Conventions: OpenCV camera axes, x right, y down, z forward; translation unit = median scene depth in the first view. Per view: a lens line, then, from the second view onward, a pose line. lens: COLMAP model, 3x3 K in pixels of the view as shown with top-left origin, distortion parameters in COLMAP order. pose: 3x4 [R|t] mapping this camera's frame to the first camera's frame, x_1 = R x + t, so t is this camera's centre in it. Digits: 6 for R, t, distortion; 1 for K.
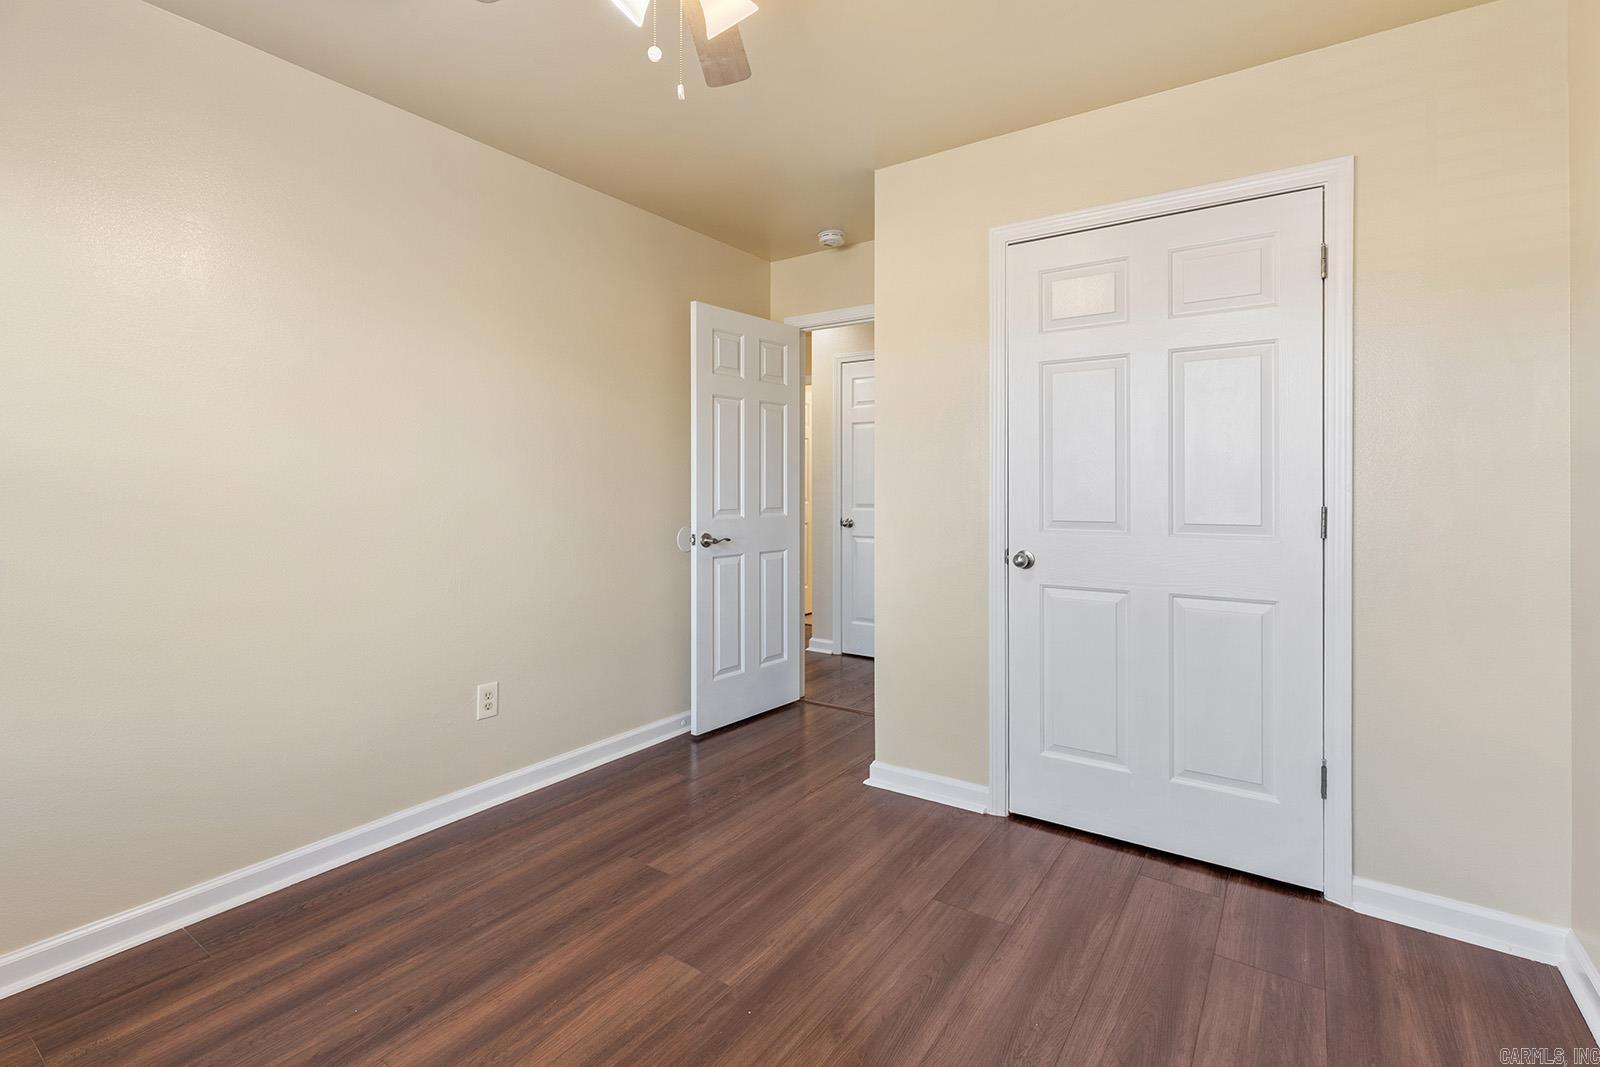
lens RADIAL K [[770.8, 0, 798.5], [0, 770.8, 492.9], [0, 0, 1]] dist [-0.000793, -0.000487]
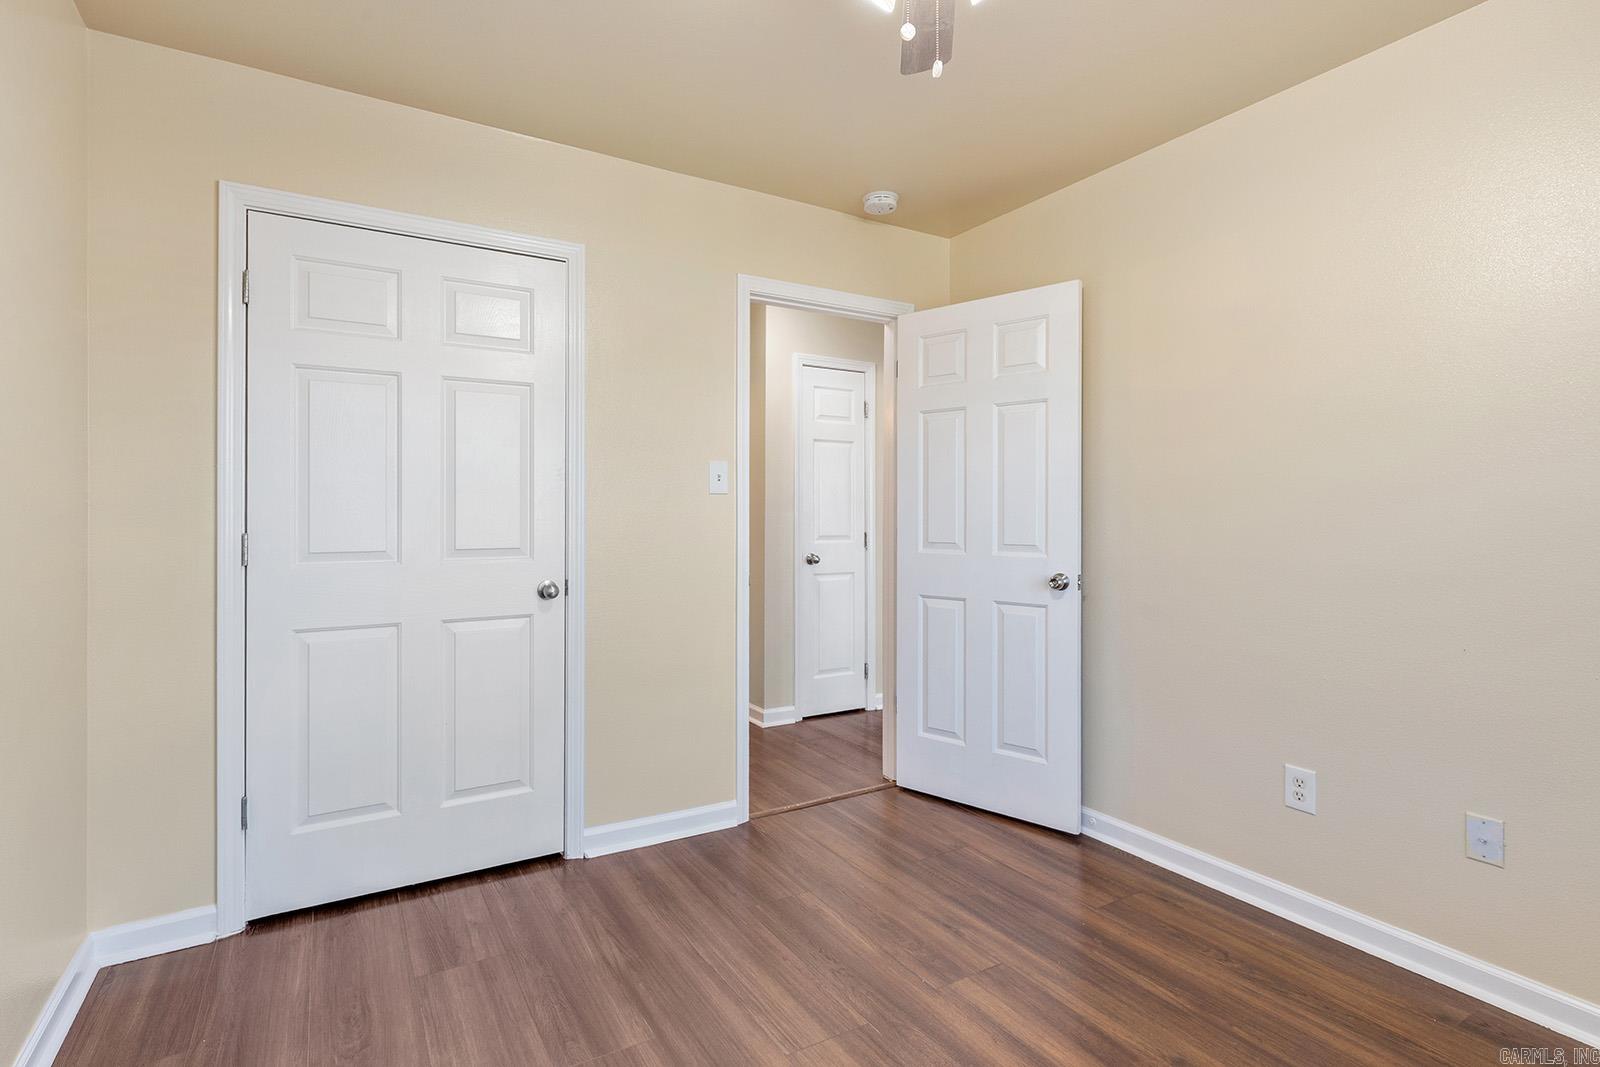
lens RADIAL K [[725.4, 0, 799.5], [0, 725.4, 526.3], [0, 0, 1]] dist [0.000001, -0.000513]
pose [[0.398055, -0.001629, 0.917360, -0.210124], [-0.010931, 0.999919, 0.006518, -0.000150], [-0.917296, -0.012622, 0.398005, 0.227563]]
